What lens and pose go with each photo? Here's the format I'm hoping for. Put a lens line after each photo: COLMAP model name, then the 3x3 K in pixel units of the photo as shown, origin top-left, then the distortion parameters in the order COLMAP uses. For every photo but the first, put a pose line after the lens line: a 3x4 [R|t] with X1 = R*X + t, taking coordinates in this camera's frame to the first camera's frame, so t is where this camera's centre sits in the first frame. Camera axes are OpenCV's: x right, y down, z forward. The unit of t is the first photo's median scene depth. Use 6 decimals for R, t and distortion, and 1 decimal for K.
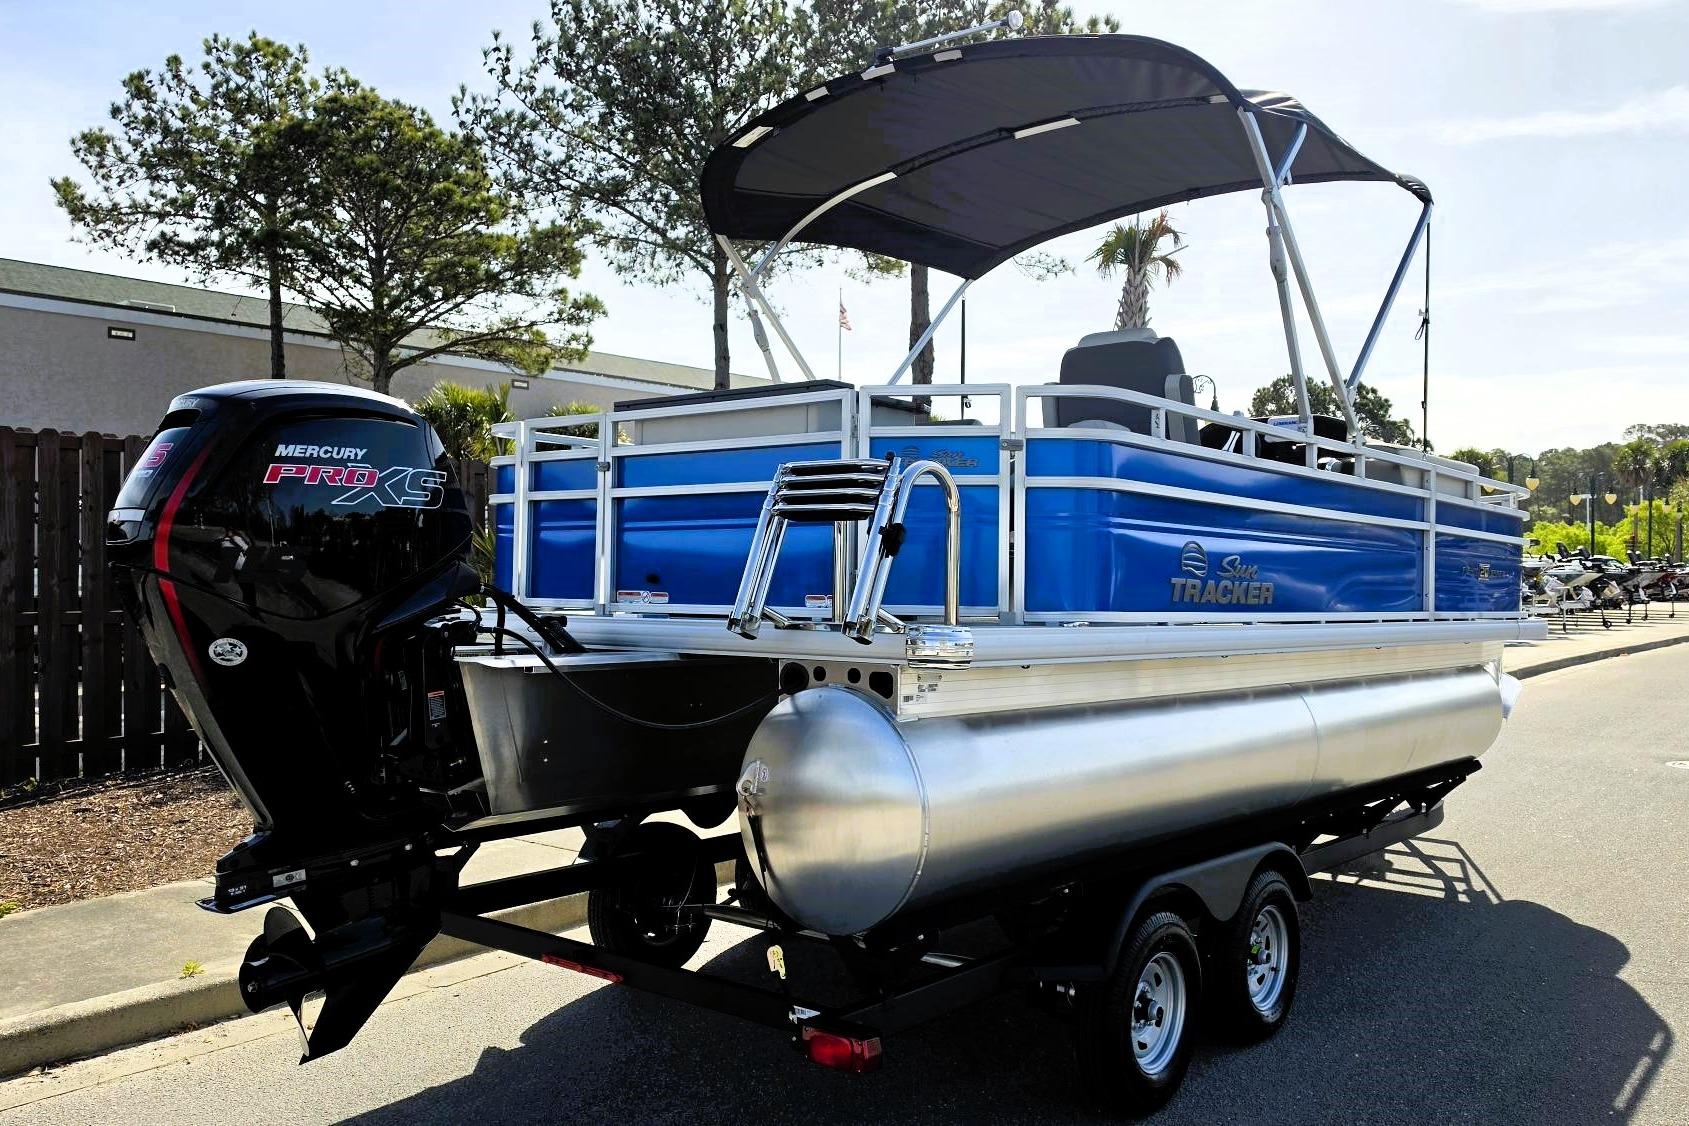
lens RADIAL K [[1377.0, 0, 857.7], [0, 1377.0, 557.5], [0, 0, 1]] dist [0.110371, -0.165763]
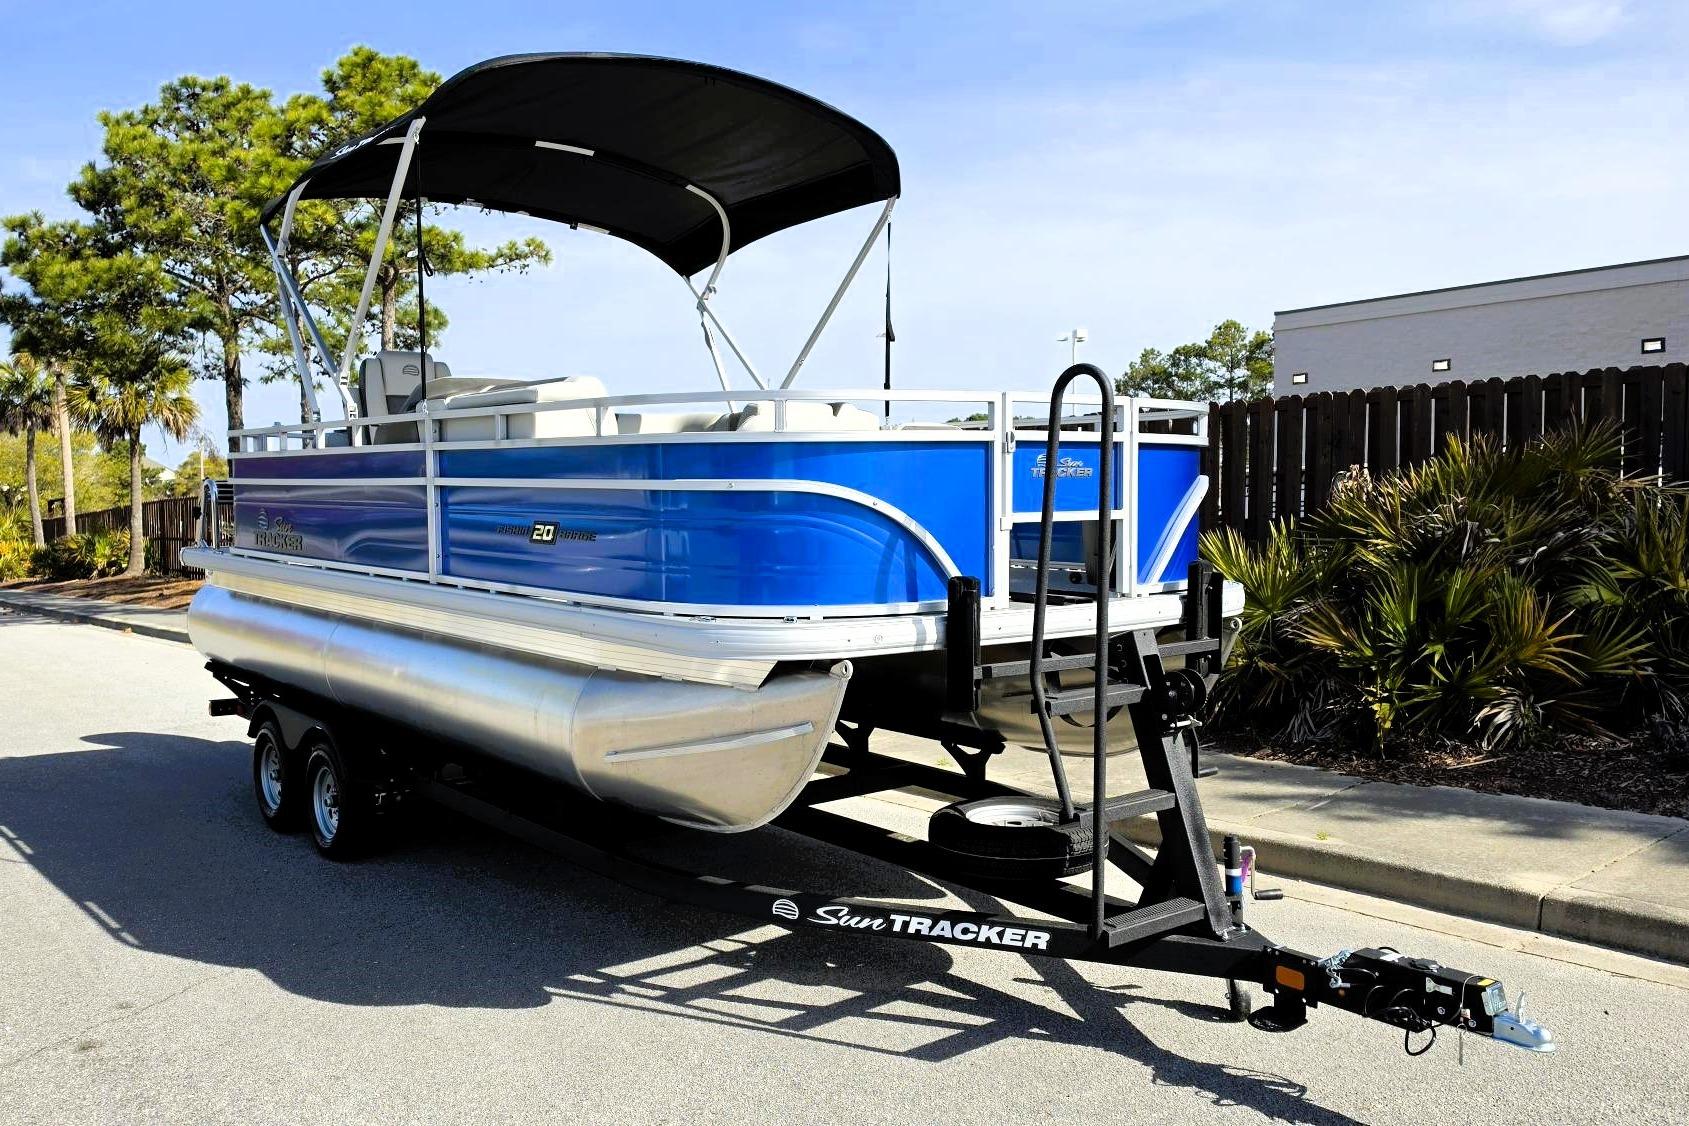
lens RADIAL K [[1377.0, 0, 830.1], [0, 1377.0, 577.0], [0, 0, 1]] dist [0.110371, -0.165763]
pose [[-0.214533, 0.054498, -0.975195, 1.159840], [0.022189, 0.998456, 0.050917, -0.000135], [0.976465, -0.010715, -0.215411, 1.349417]]
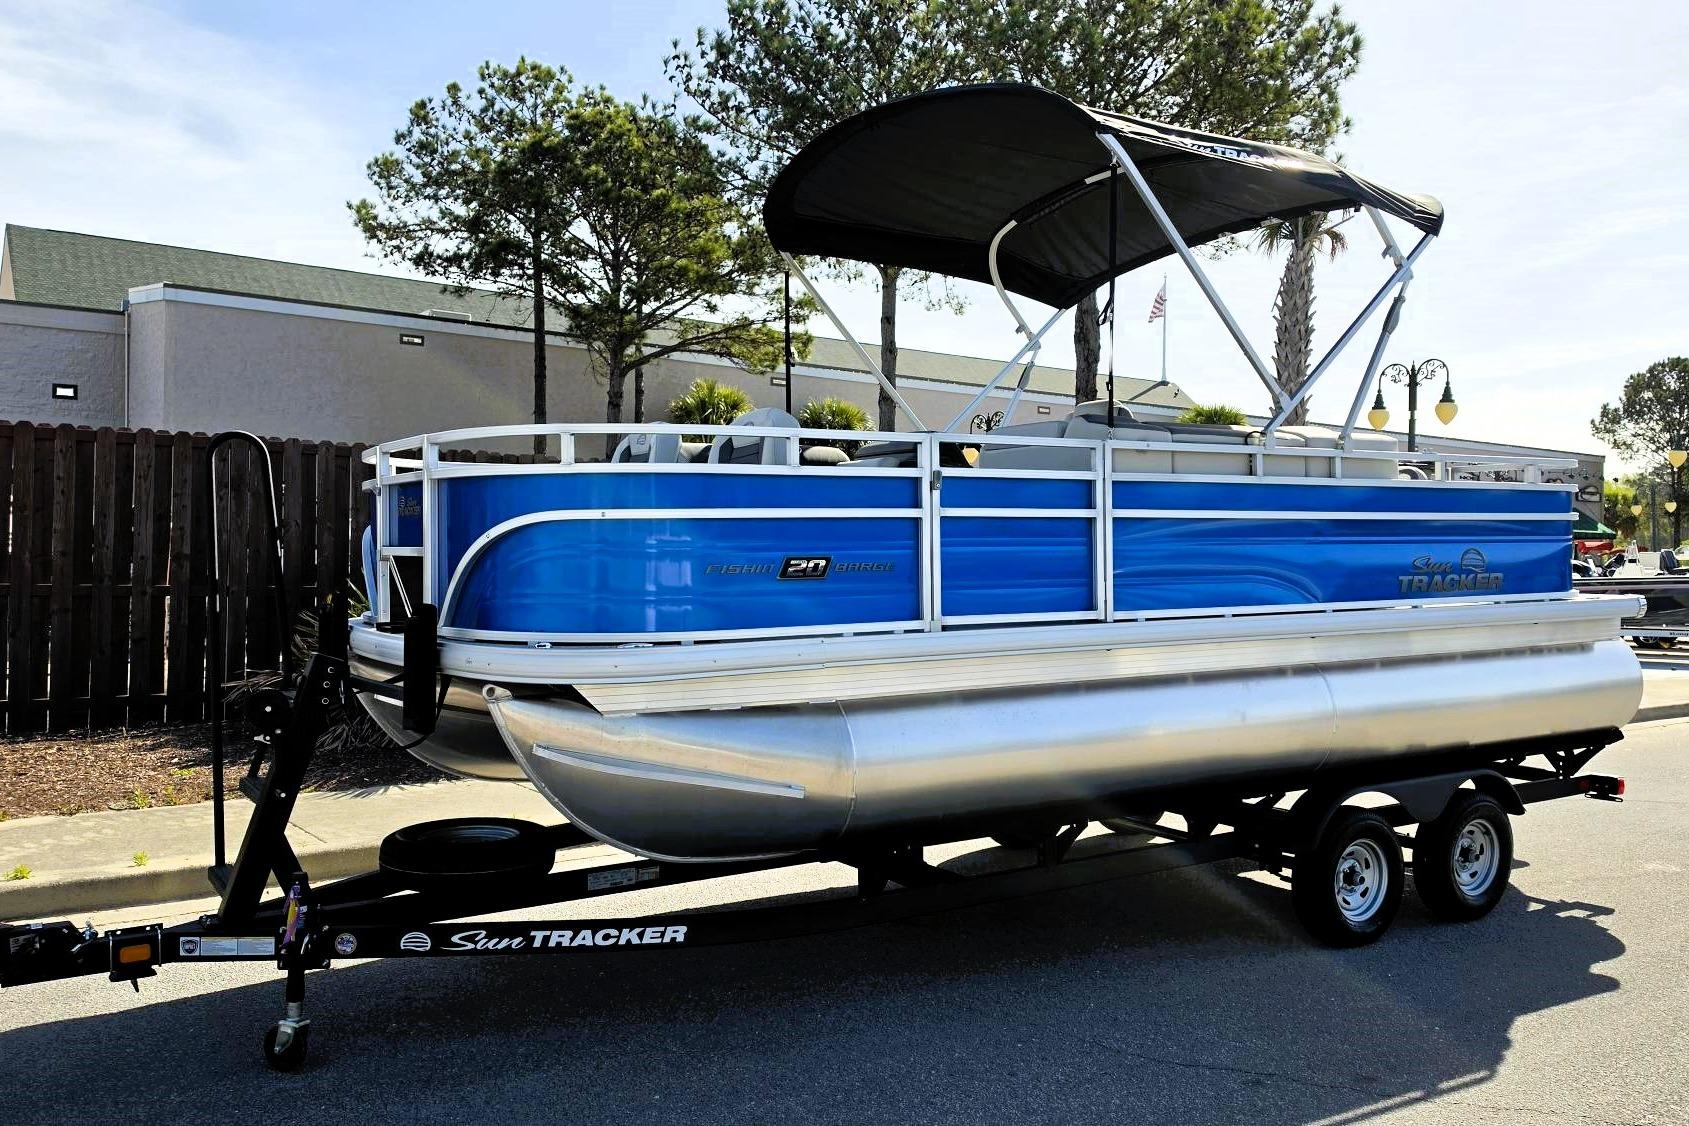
lens RADIAL K [[1377.0, 0, 856.0], [0, 1377.0, 560.4], [0, 0, 1]] dist [0.110371, -0.165763]
pose [[0.966699, 0.020905, -0.255061, 0.511493], [-0.019629, 0.999779, 0.007546, -0.000084], [0.255162, -0.002288, 0.966896, 0.116074]]
